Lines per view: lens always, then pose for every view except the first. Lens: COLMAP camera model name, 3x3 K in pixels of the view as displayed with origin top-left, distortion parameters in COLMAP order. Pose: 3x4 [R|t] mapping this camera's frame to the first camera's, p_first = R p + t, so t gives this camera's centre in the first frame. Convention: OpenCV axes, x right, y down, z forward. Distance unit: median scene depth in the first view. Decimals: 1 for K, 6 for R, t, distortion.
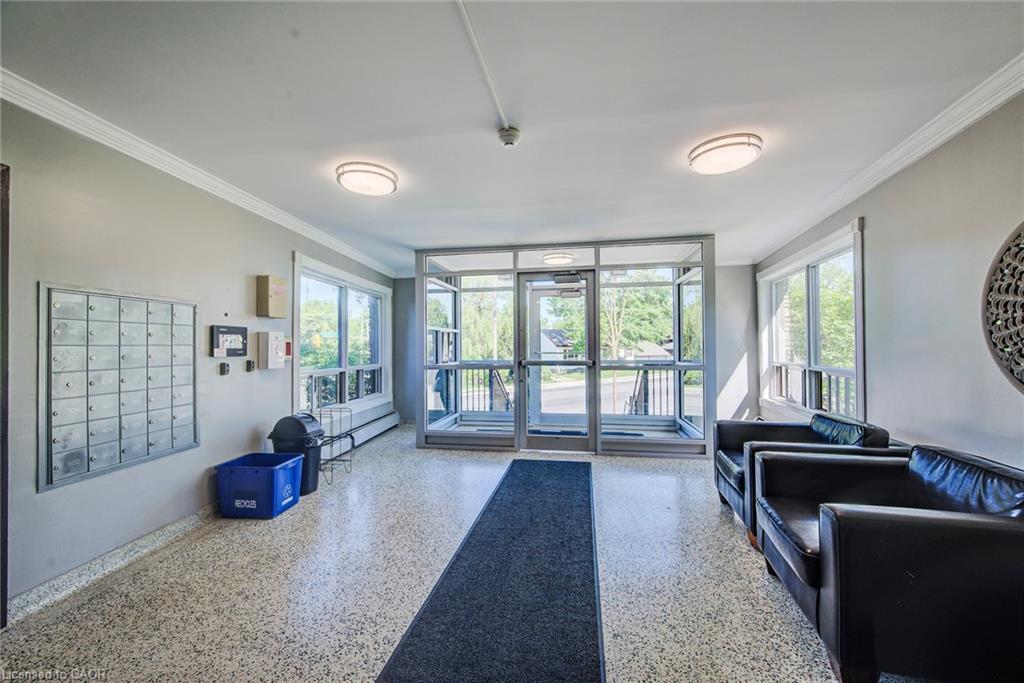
lens RADIAL K [[399.7, 0, 516.4], [0, 399.7, 340.3], [0, 0, 1]] dist [-0.003360, -0.000705]
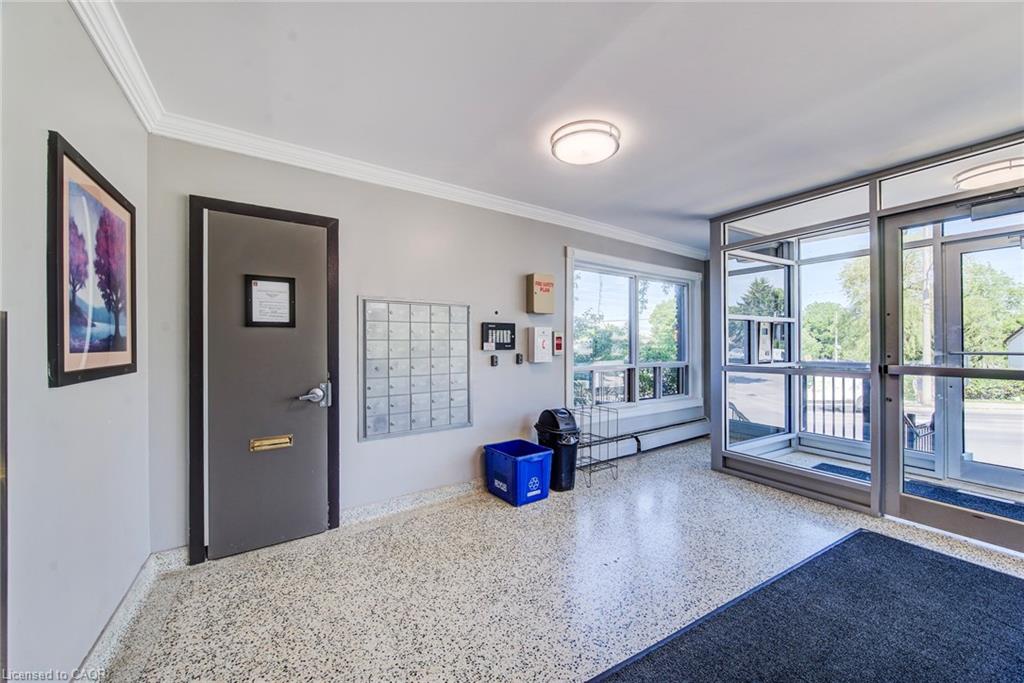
lens RADIAL K [[399.7, 0, 514.4], [0, 399.7, 343.2], [0, 0, 1]] dist [-0.003360, -0.000705]
pose [[0.643307, 0.005455, -0.765589, 0.163946], [0.010046, 0.999828, 0.015566, 0.004435], [0.765542, -0.017705, 0.643142, 0.307239]]
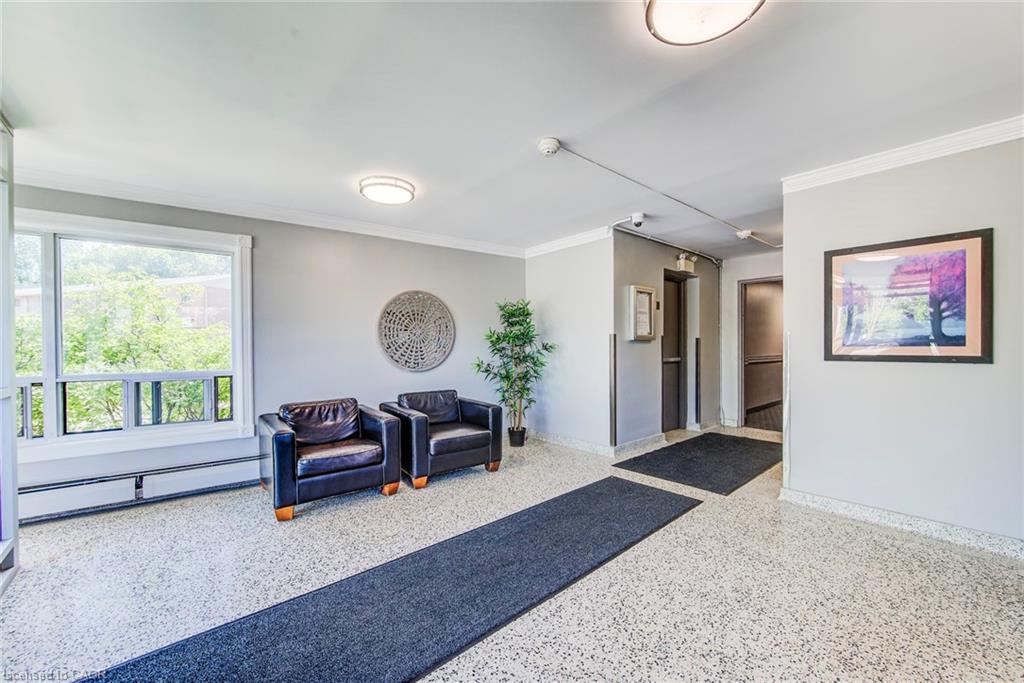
lens RADIAL K [[399.7, 0, 506.5], [0, 399.7, 347.7], [0, 0, 1]] dist [-0.003360, -0.000705]
pose [[-0.769845, 0.007982, 0.638181, -0.447649], [0.001400, 0.999941, -0.010818, 0.028829], [-0.638229, -0.007435, -0.769810, 1.394248]]
